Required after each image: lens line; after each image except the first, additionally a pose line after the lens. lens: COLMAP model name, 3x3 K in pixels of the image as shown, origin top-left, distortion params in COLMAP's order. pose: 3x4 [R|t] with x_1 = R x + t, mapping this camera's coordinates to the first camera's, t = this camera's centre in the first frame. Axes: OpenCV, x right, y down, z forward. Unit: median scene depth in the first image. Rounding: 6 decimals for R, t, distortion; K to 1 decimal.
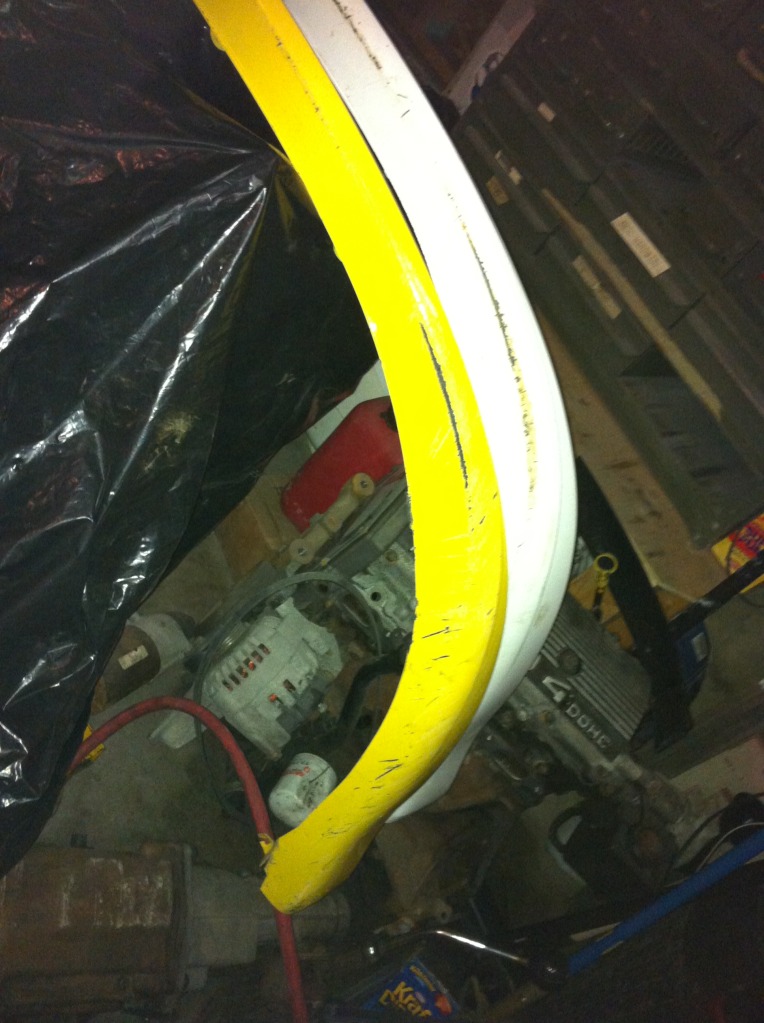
lens RADIAL K [[1028.8, 0, 381.8], [0, 1028.8, 508.6], [0, 0, 1]] dist [0.077581, -0.279284]
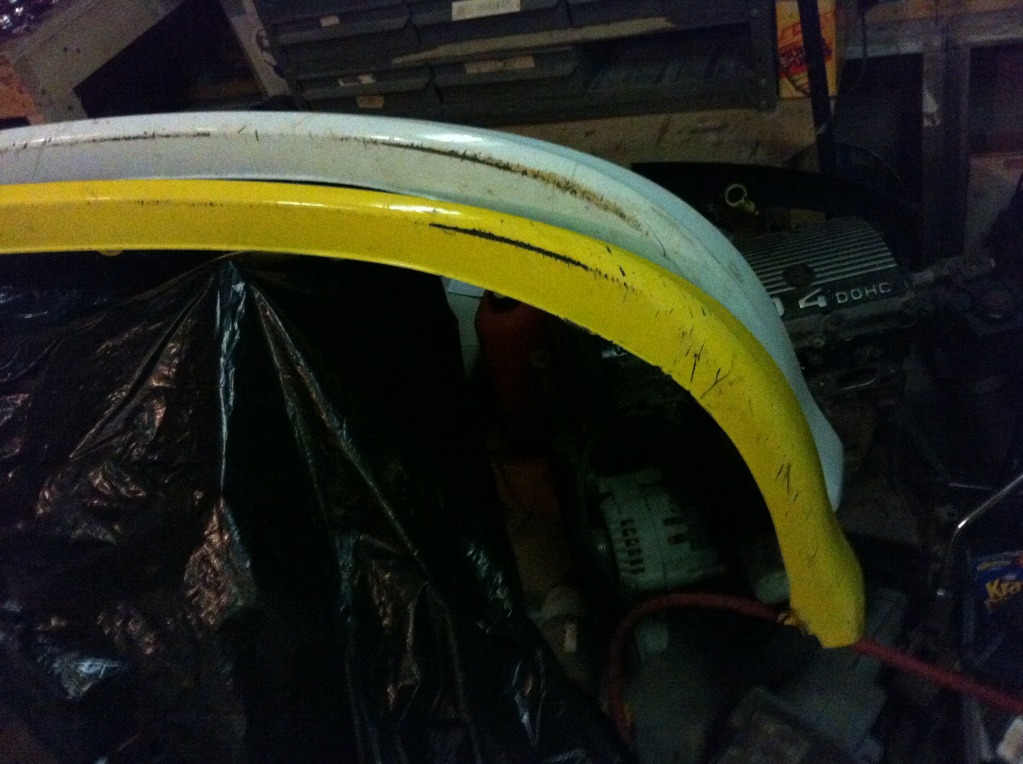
lens RADIAL K [[1028.8, 0, 516.3], [0, 1028.8, 380.9], [0, 0, 1]] dist [0.077581, -0.279284]
pose [[0.519842, -0.852929, -0.047708, -0.001291], [0.851633, 0.521812, -0.049329, 0.017309], [0.066969, -0.014986, 0.997643, -0.029518]]
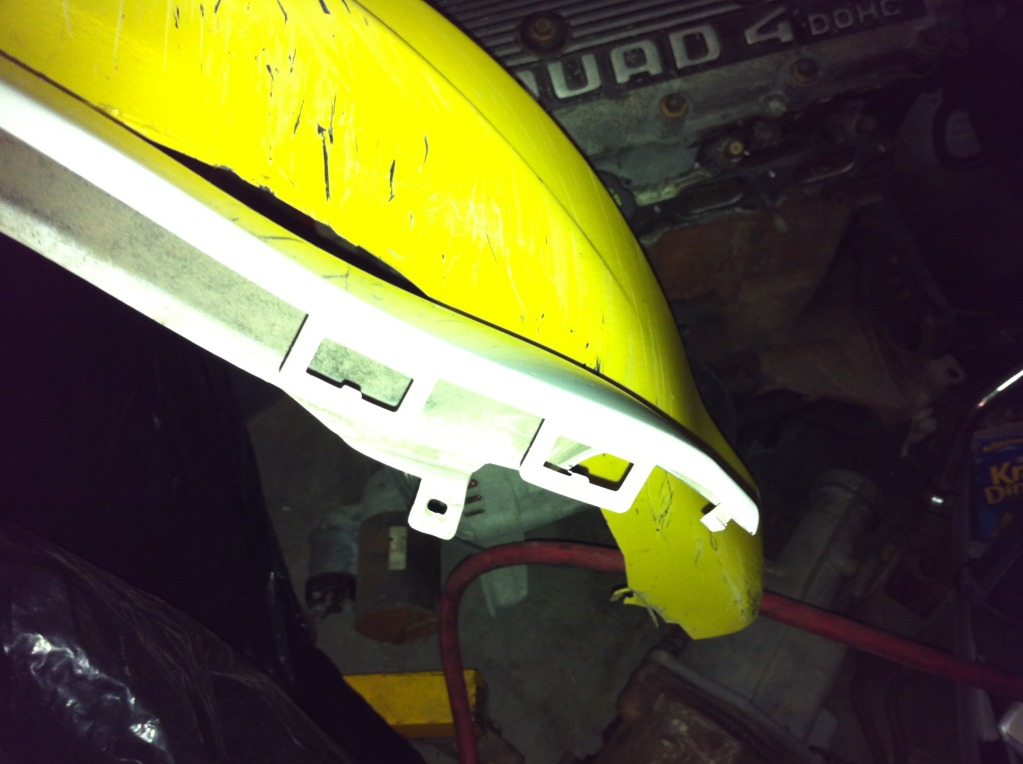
lens RADIAL K [[1057.3, 0, 533.6], [0, 1057.3, 413.7], [0, 0, 1]] dist [0.091057, -0.296783]
pose [[0.507963, -0.835546, -0.209370, 0.048221], [0.859585, 0.476025, 0.185781, 0.053331], [-0.055563, -0.274341, 0.960026, 0.382678]]
